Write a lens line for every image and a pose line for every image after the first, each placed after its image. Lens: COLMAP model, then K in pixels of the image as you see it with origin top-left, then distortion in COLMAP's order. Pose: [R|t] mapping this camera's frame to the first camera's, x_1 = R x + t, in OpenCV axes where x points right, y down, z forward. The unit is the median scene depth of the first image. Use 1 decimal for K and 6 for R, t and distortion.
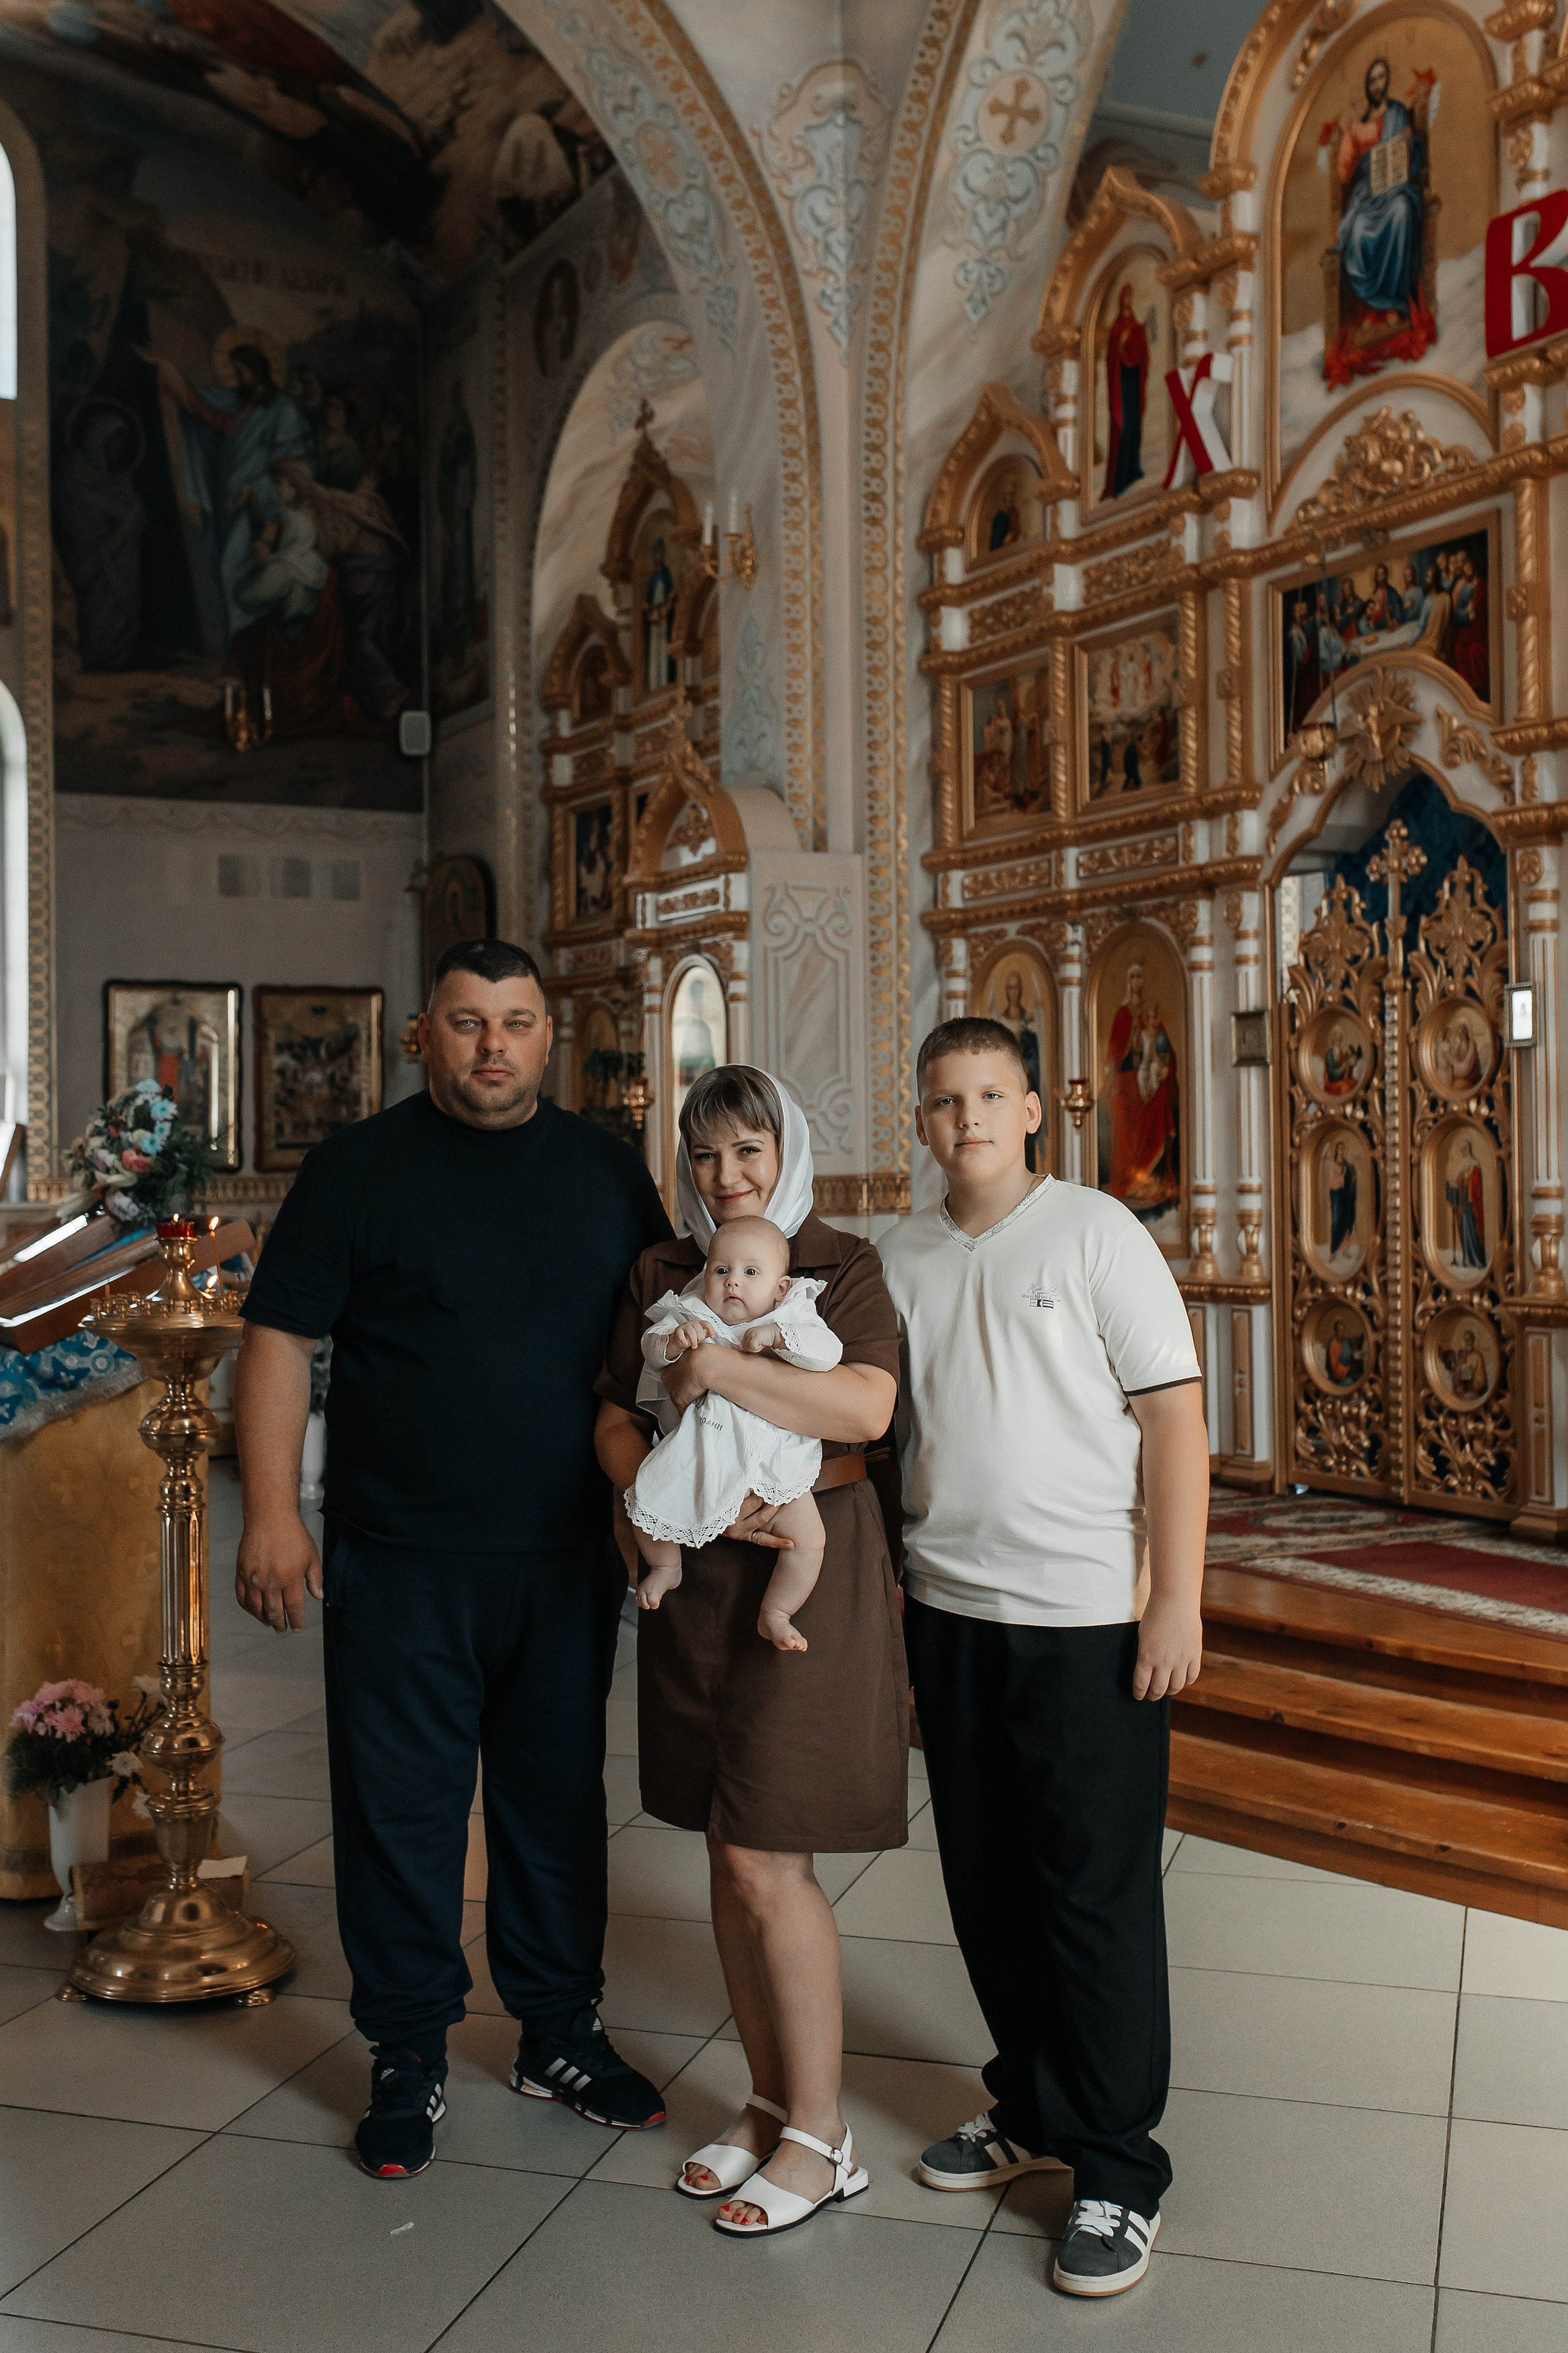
lens RADIAL K [[2467.6, 0, 730.8], [0, 2467.6, 1121.3], [0, 0, 1]] dist [0.004234, -0.003916]
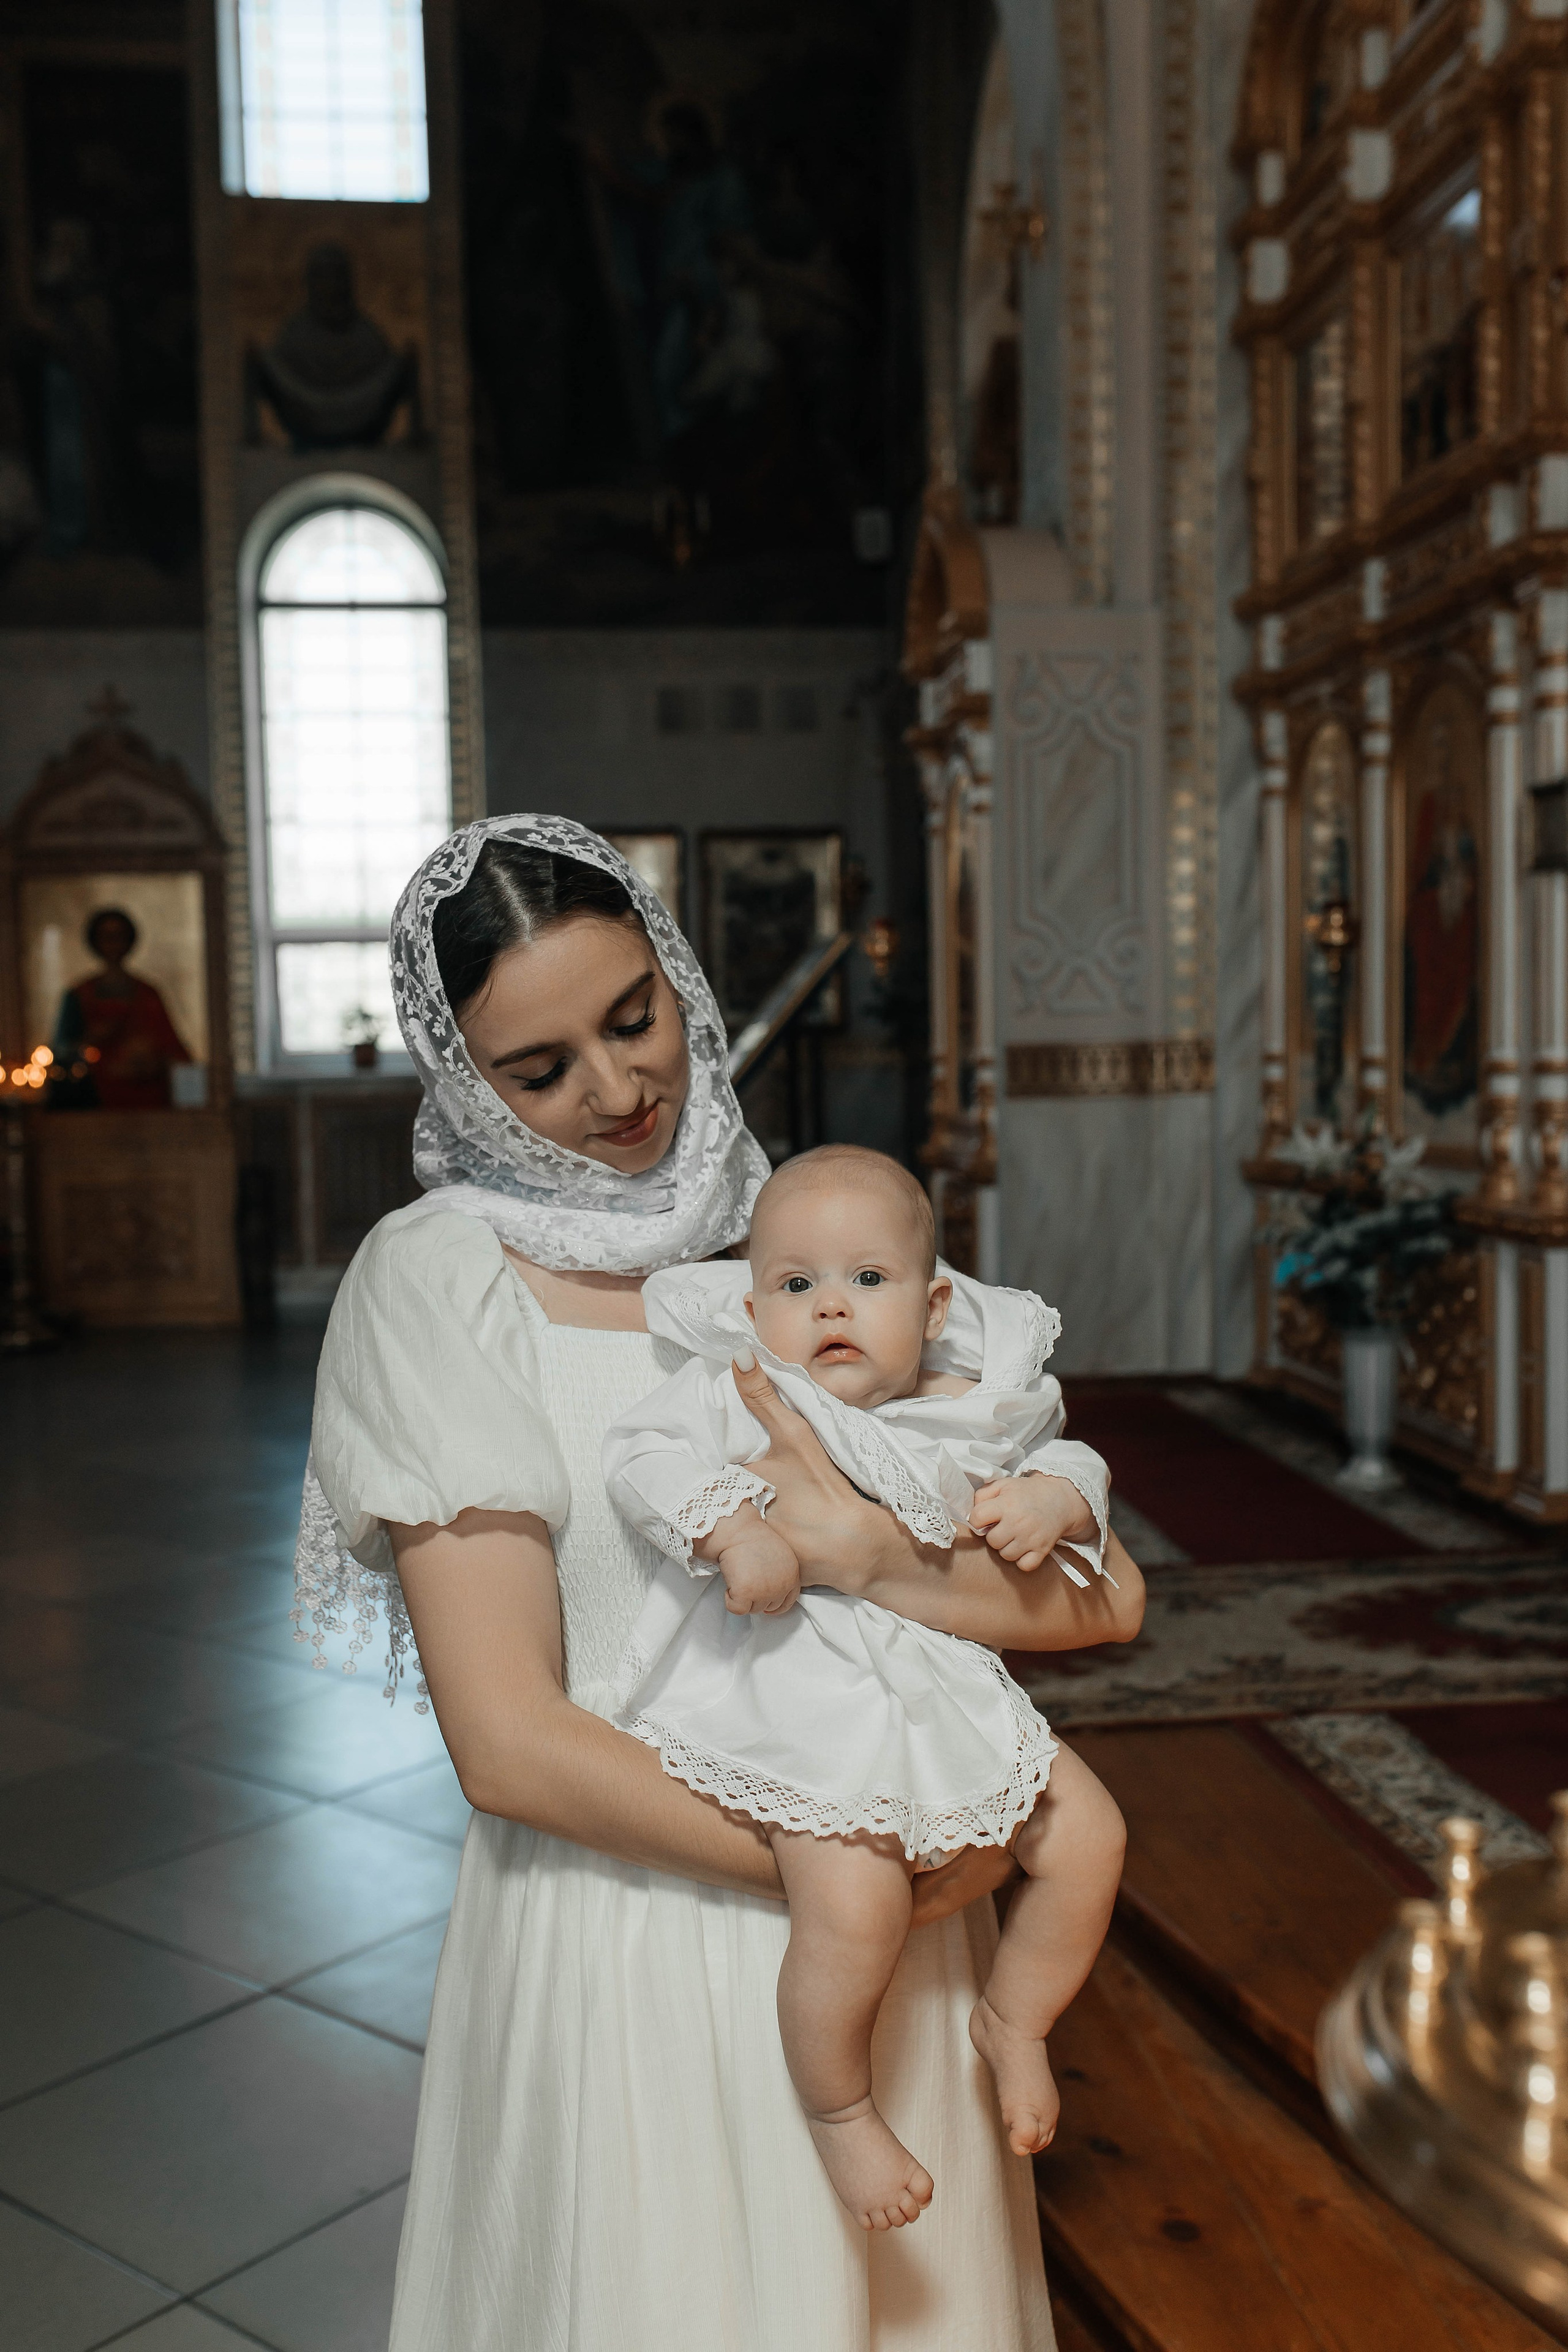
lens RADIAL K [[2236.4, 0, 785.7], [0, 2236.4, 1175.0], [0, 0, 1]] dist [0.005365, 0.011478]
pose [[0.933557, 0.016586, -0.358044, 0.210895], [0.015338, 0.996165, 0.086139, 0.002255], [0.358100, -0.085908, 0.929723, 0.353641]]
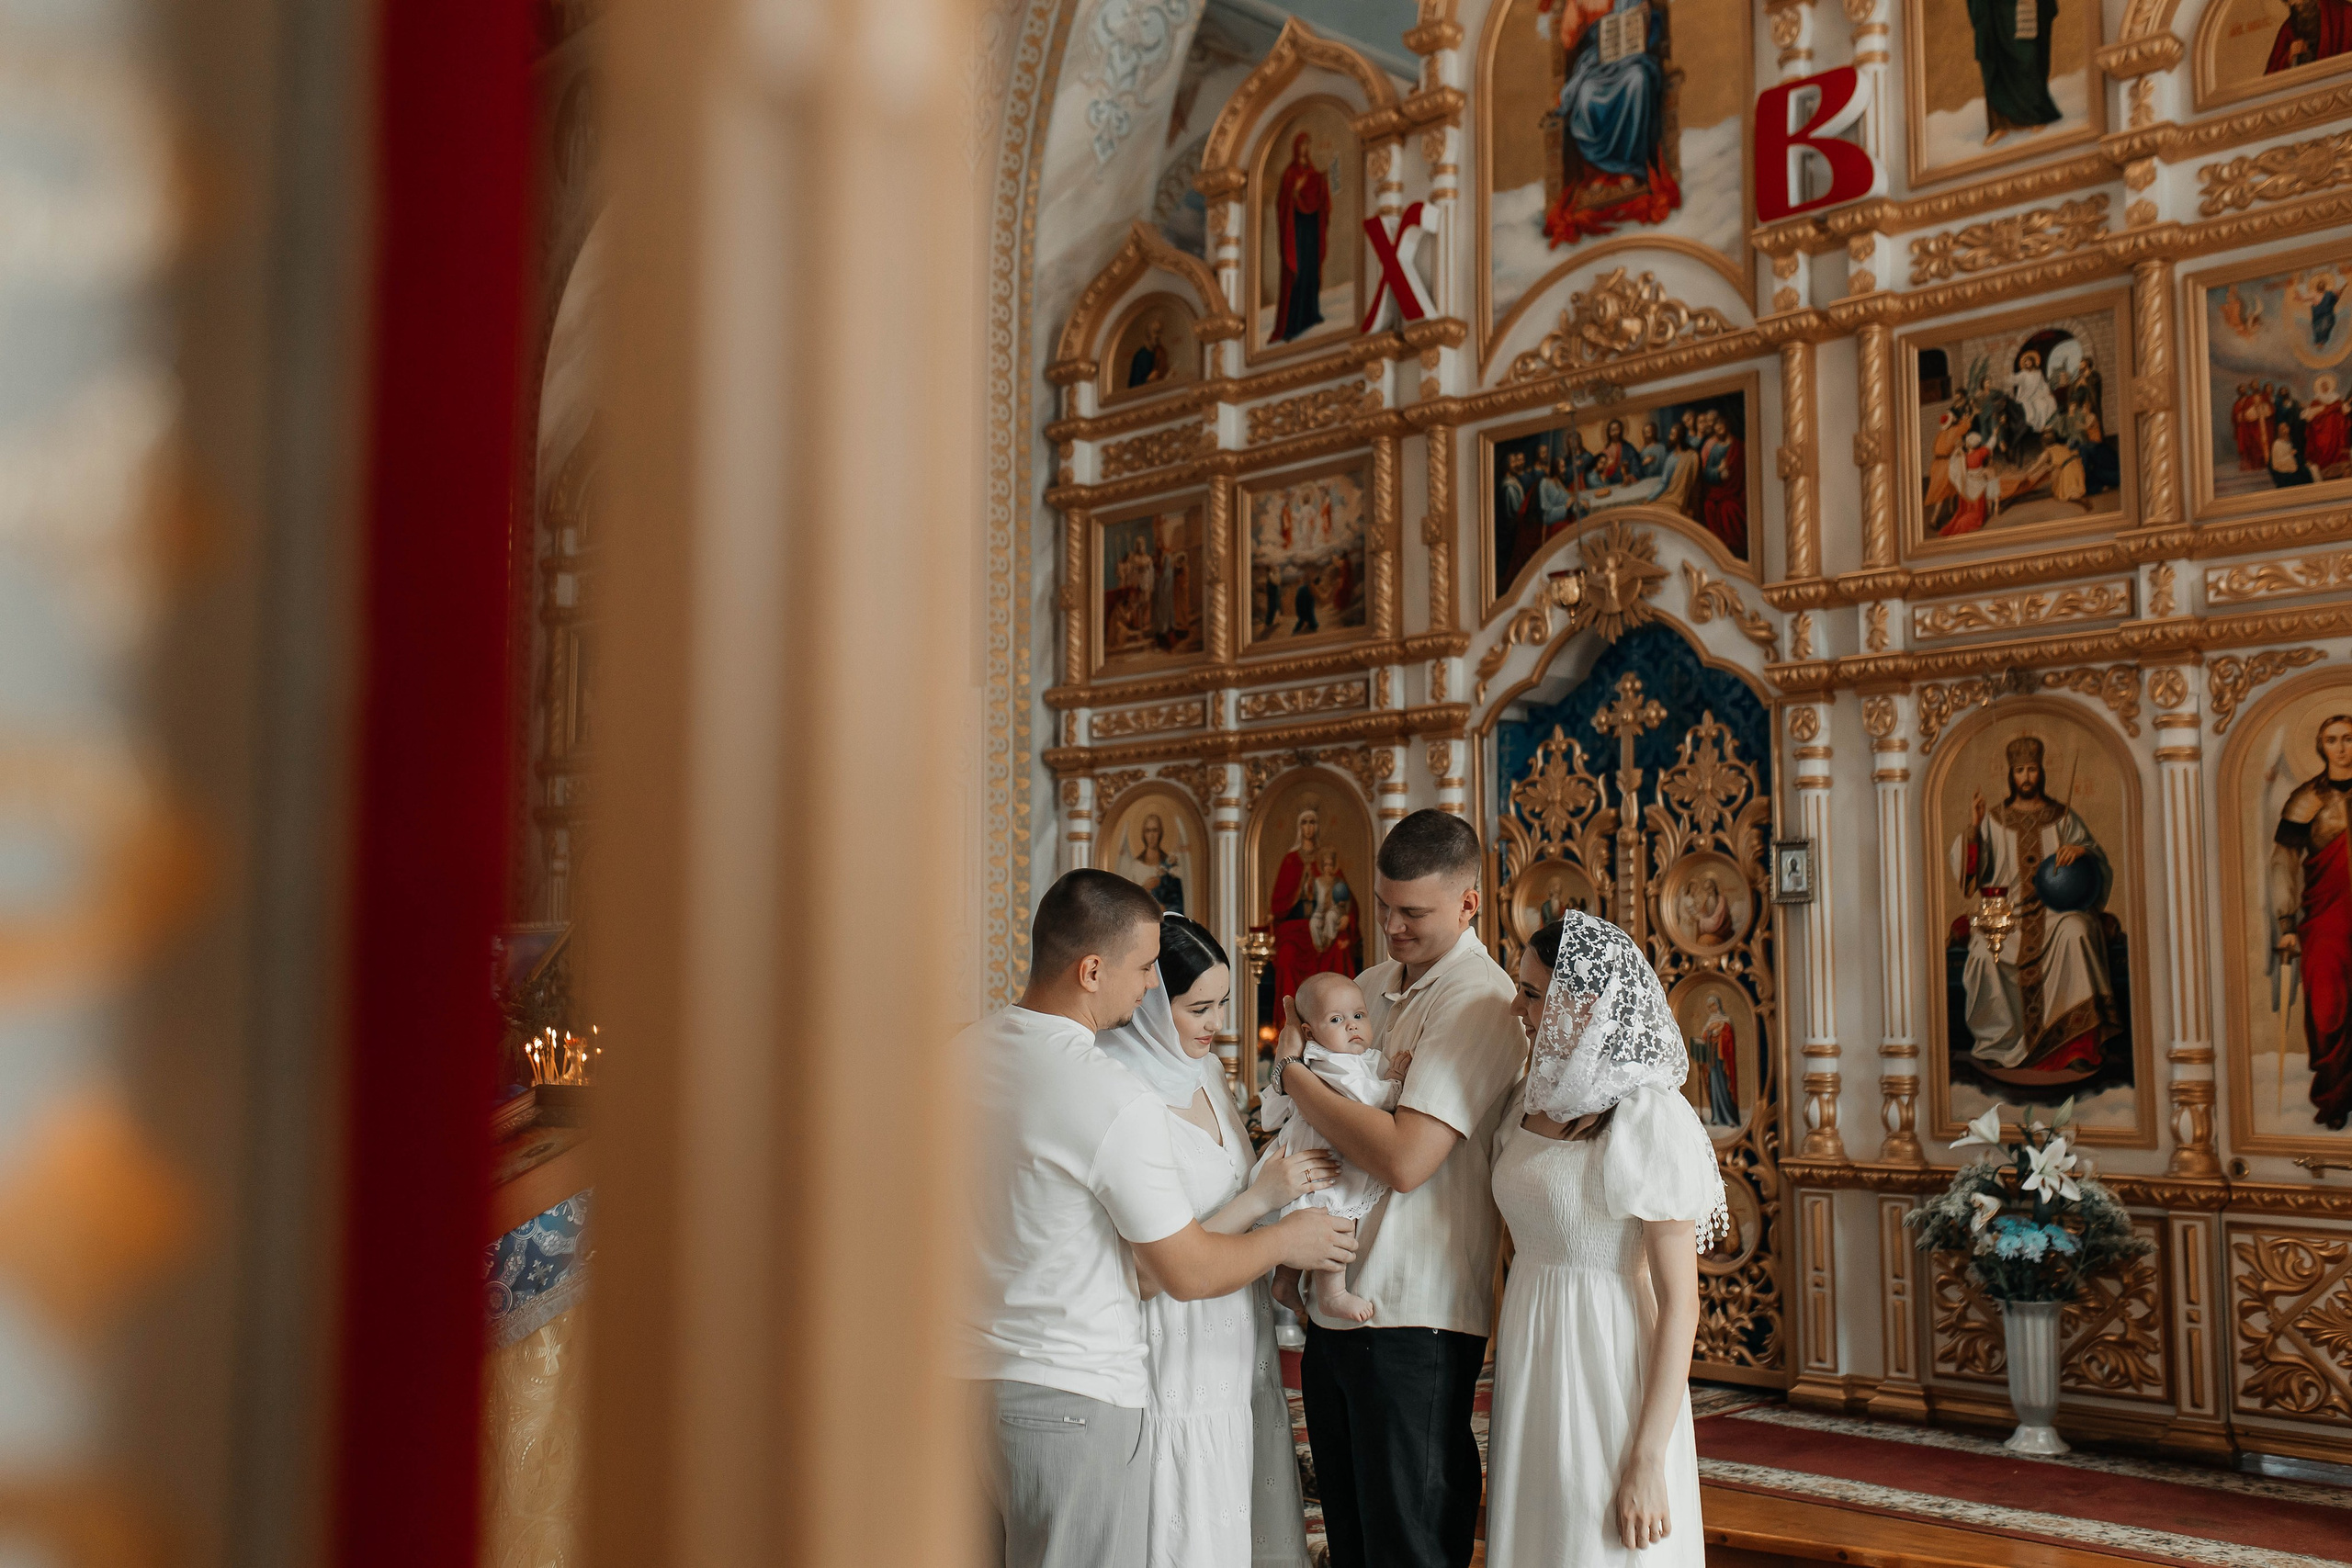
lens RADIAL K [[2220.3, 0, 1175.8], [0, 2220.3, 791.7], [0, 0, 1]] dist [0.002494, 0.000182]
pose [[0.952177, 0.038291, 0.303140, -0.148100], [-0.014647, 0.996696, -0.079888, 0.000158], [-0.305197, 0.071627, 0.949592, 0.175377]]
